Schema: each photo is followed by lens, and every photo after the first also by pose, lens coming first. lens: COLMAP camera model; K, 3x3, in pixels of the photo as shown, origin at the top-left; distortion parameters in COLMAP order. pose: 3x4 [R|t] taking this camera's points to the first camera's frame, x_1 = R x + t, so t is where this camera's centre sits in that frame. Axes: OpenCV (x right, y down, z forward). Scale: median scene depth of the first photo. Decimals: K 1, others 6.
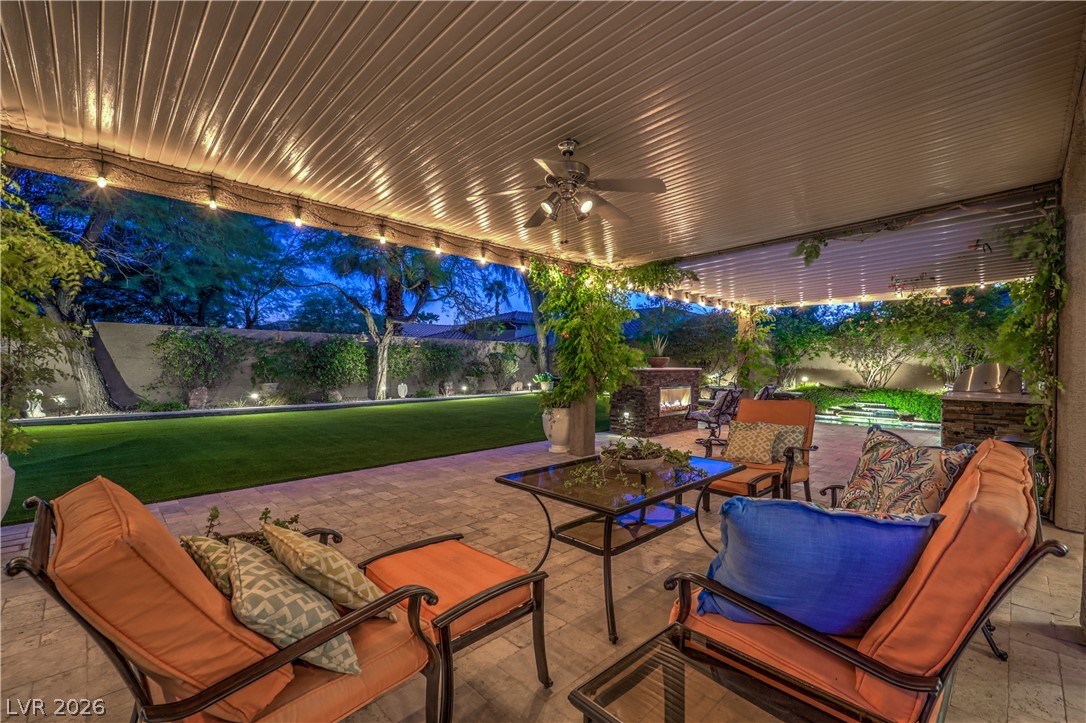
lens RADIAL K [[468.0, 0, 546.5], [0, 468.0, 366.7], [0, 0, 1]] dist [0.001521, 0.000064]
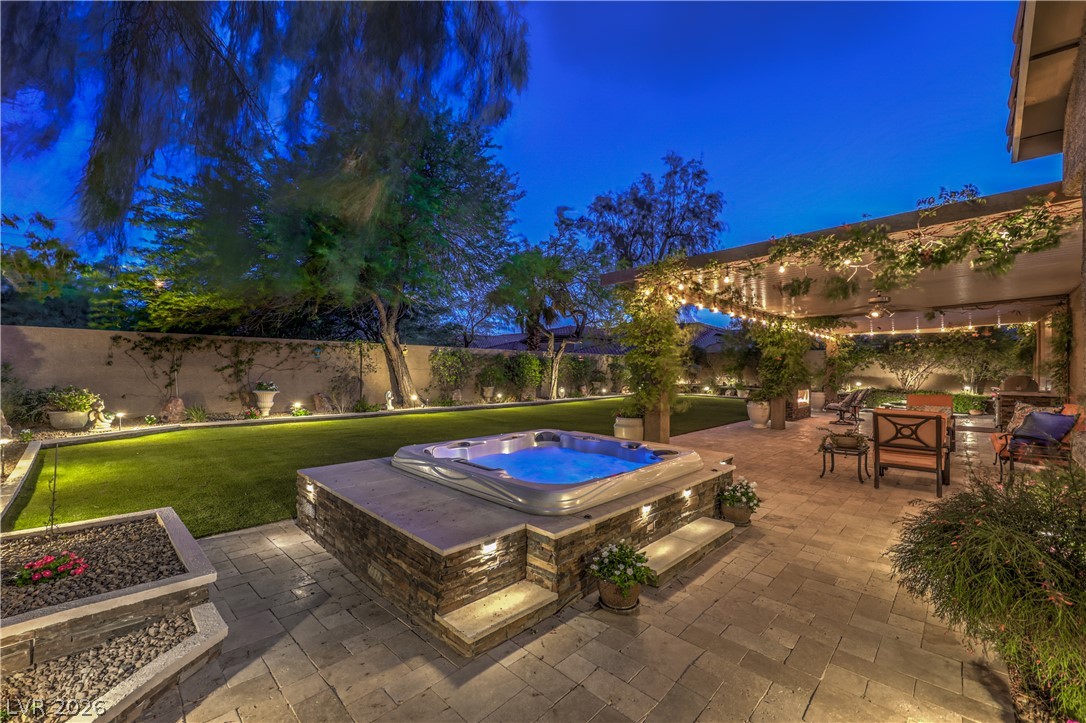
lens RADIAL K [[446.7, 0, 541.8], [0, 446.7, 358.5], [0, 0, 1]] dist [0.001312, 0.000076]
pose [[0.999624, 0.001755, 0.027382, -0.529792], [-0.000952, 0.999570, -0.029301, -0.011822], [-0.027422, 0.029264, 0.999196, -0.379382]]
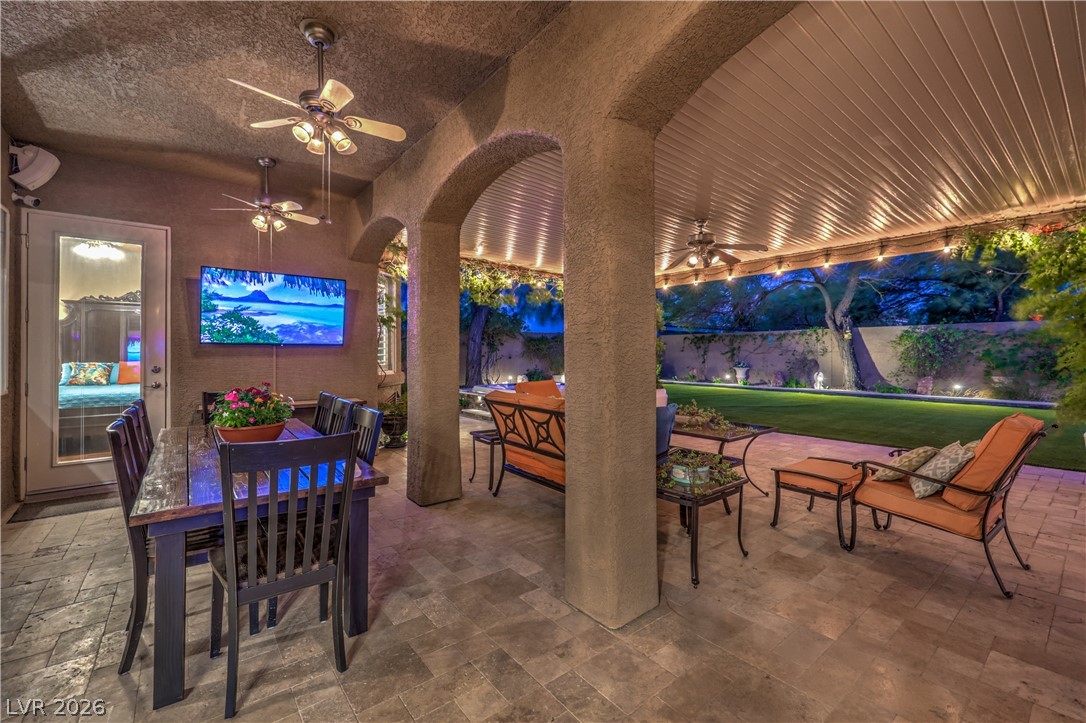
lens RADIAL K [[446.7, 0, 544.2], [0, 446.7, 357.9], [0, 0, 1]] dist [0.001312, 0.000076]
pose [[-0.111047, 0.005654, -0.993799, 0.494486], [-0.001156, 0.999982, 0.005818, -0.008938], [0.993815, 0.001795, -0.111038, 0.175595]]
